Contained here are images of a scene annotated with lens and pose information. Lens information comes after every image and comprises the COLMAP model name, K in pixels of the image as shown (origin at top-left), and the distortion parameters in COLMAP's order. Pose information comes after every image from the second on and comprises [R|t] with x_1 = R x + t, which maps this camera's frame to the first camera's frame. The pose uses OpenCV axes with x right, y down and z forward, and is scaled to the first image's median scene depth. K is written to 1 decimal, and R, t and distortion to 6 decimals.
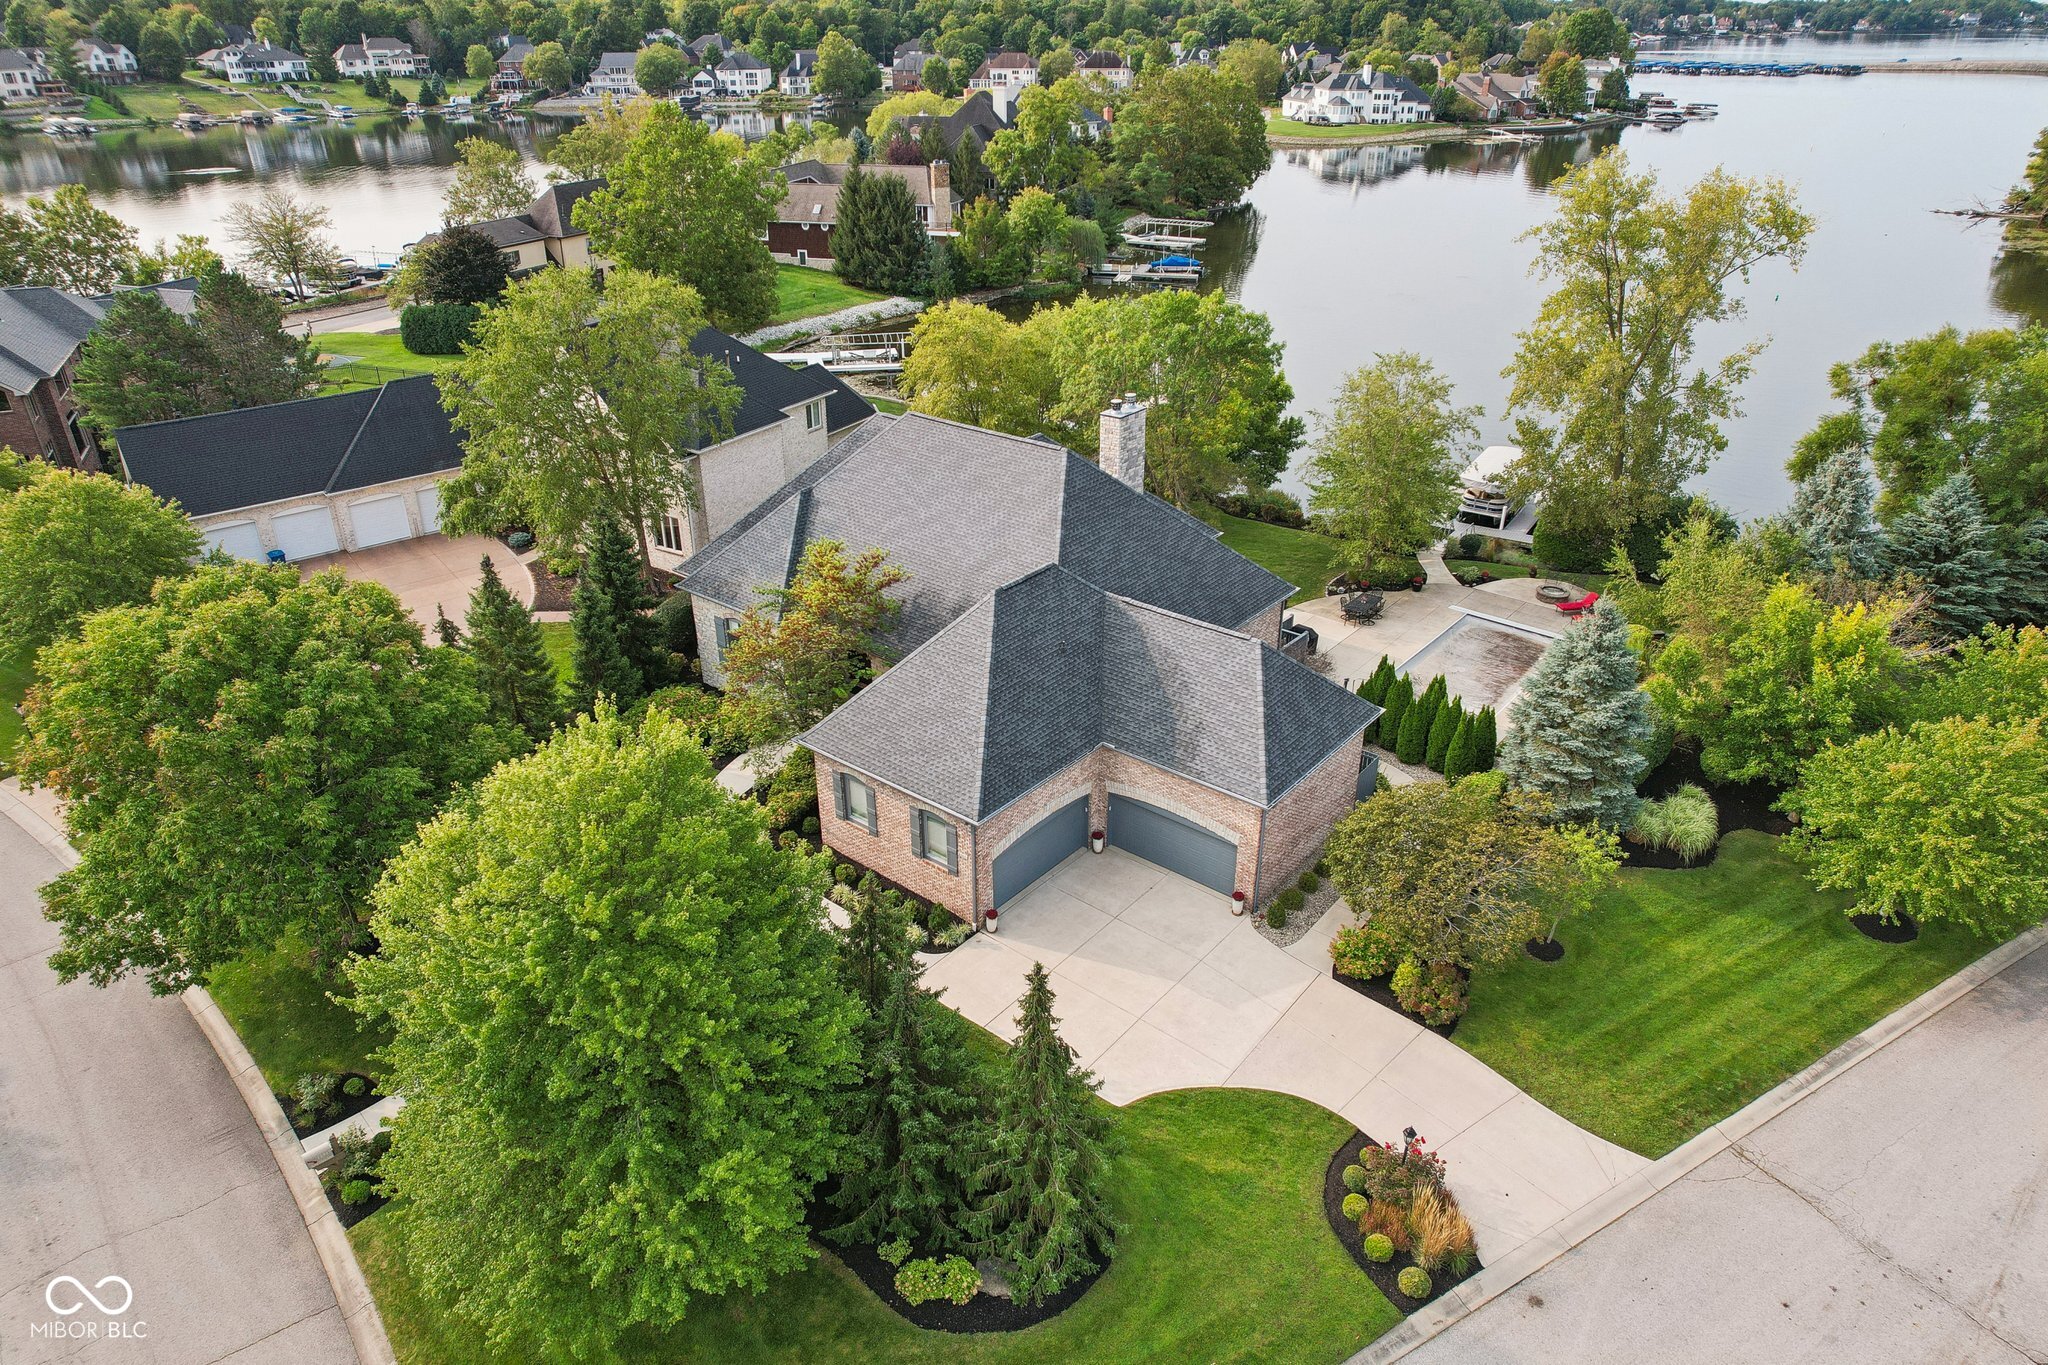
lens RADIAL K [[1326.2, 0, 1023.3], [0, 1326.2, 698.7], [0, 0, 1]] dist [-0.096862, 0.090855]
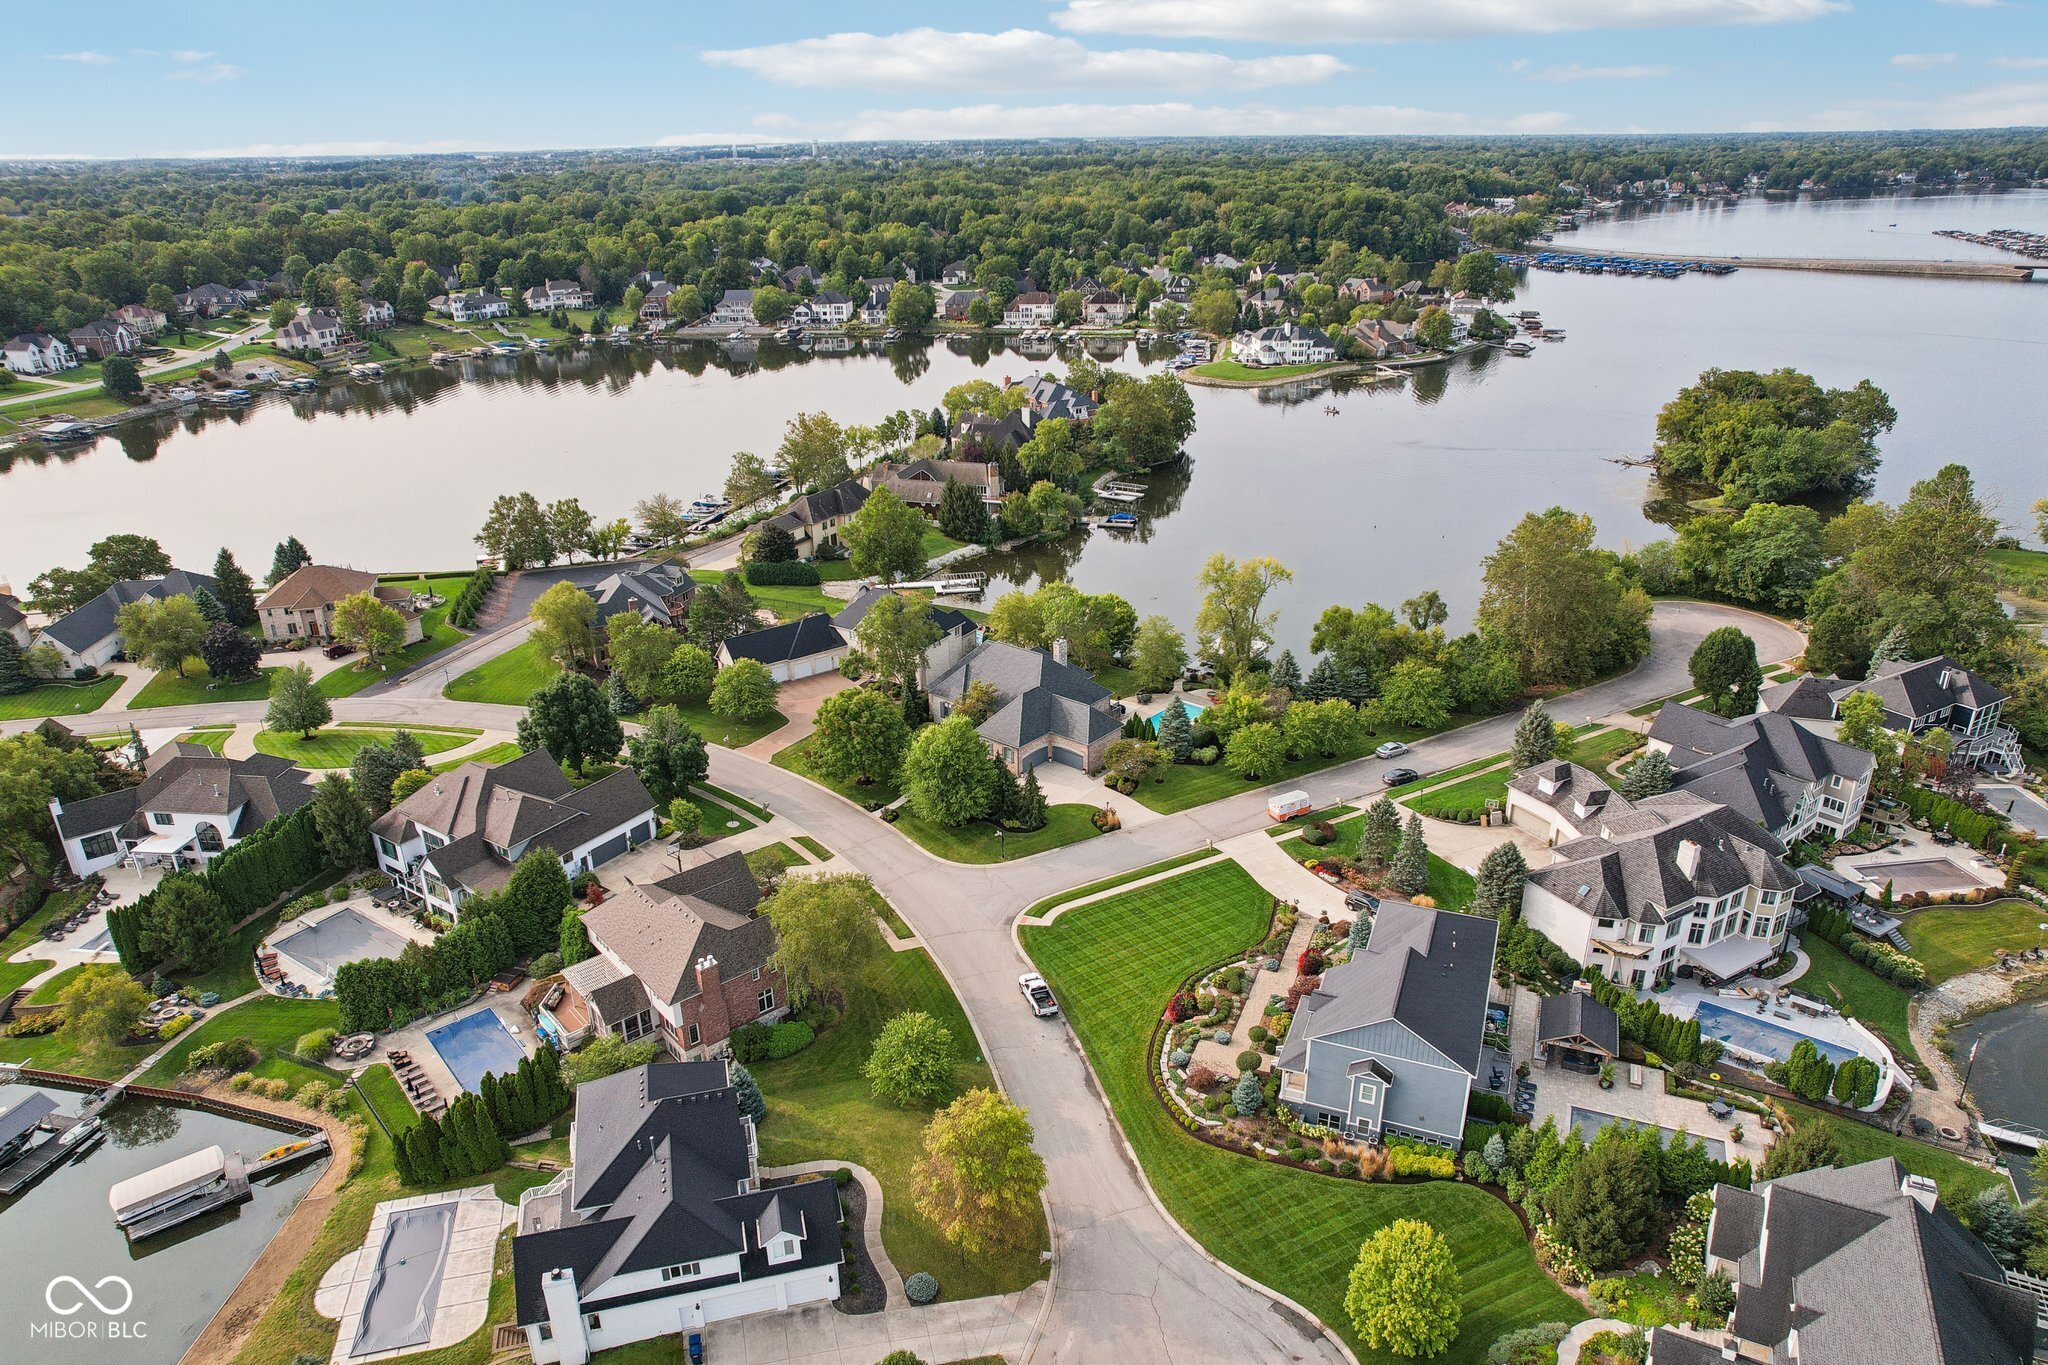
lens RADIAL K [[1326.2, 0, 1023.3], [0, 1326.2, 698.7], [0, 0, 1]] dist [-0.096862, 0.090855]
pose [[0.999743, -0.003312, -0.022429, 0.046255], [0.001460, 0.996623, -0.082099, 0.175584], [0.022625, 0.082045, 0.996372, -1.994293]]
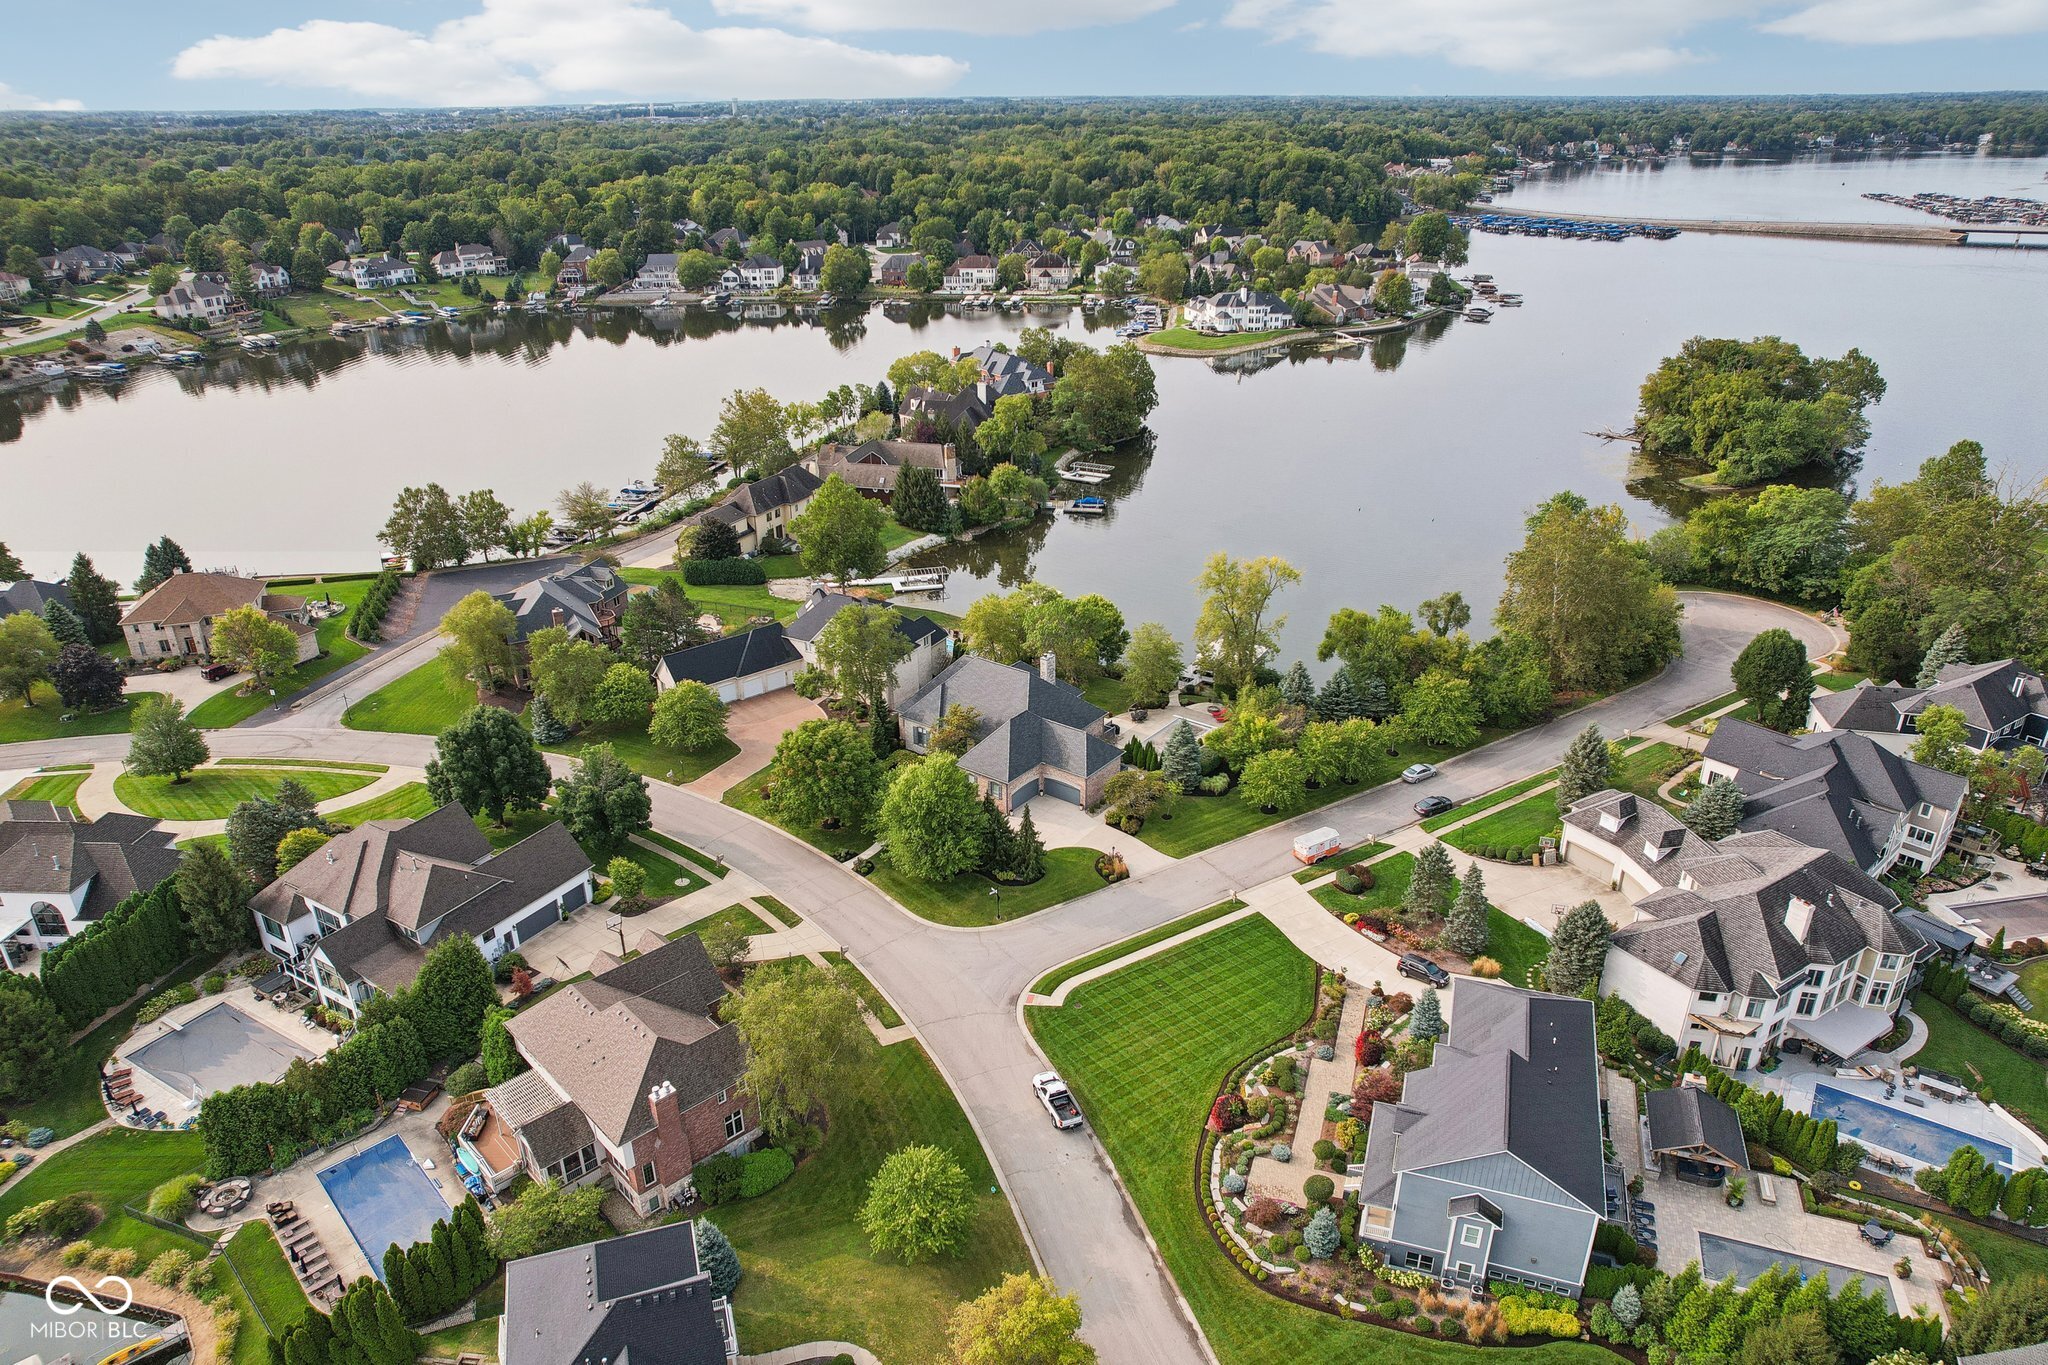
lens RADIAL K [[1326.2, 0, 1023.3], [0, 1326.2, 698.7], [0, 0, 1]] dist [-0.096862, 0.090855]
pose [[0.999389, -0.019987, 0.028687, -0.057640], [0.021542, 0.998257, -0.054952, 0.038154], [-0.027539, 0.055536, 0.998077, -1.682430]]
